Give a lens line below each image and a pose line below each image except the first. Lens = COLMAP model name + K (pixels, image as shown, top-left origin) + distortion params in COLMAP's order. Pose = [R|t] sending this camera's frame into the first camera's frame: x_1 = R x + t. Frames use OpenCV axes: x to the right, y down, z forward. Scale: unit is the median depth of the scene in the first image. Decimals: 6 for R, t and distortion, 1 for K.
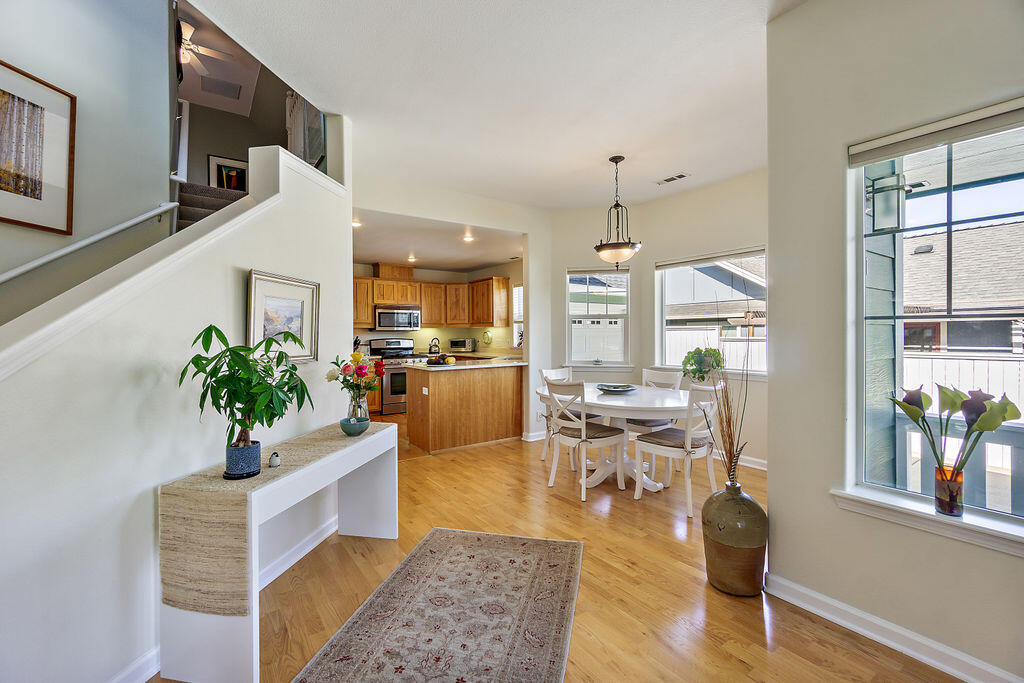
lens RADIAL K [[450.6, 0, 505.5], [0, 450.6, 336.6], [0, 0, 1]] dist [-0.003229, -0.000334]
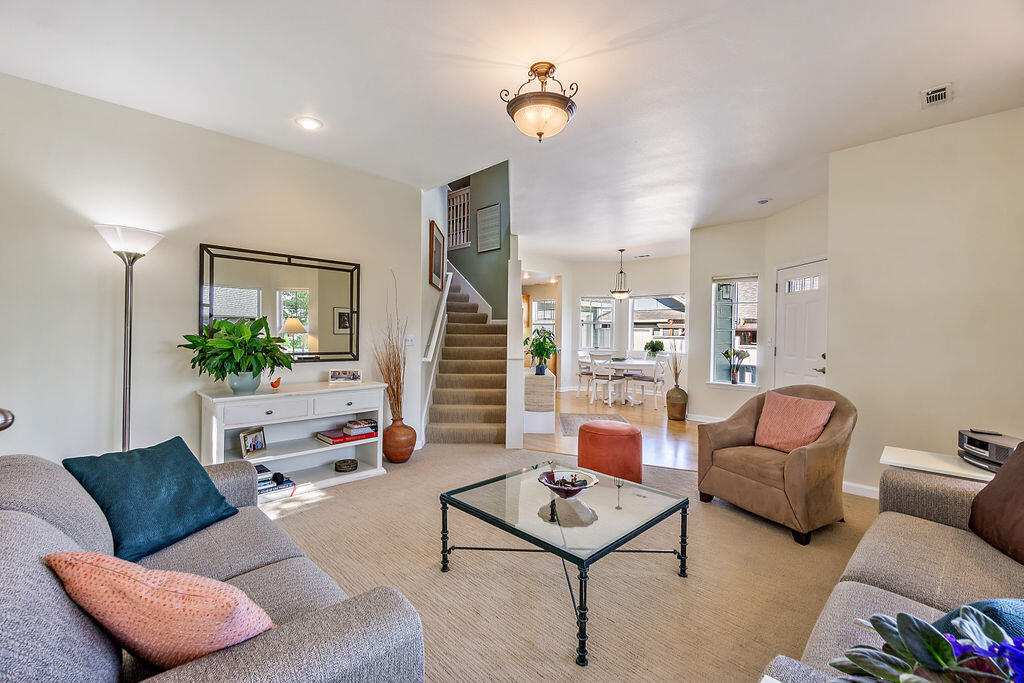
lens RADIAL K [[450.6, 0, 505.5], [0, 450.6, 336.6], [0, 0, 1]] dist [-0.003229, -0.000334]
pose [[0.986872, 0.012513, 0.161019, -0.658155], [-0.013536, 0.999895, 0.005258, 0.007789], [-0.160937, -0.007368, 0.986937, -1.053090]]
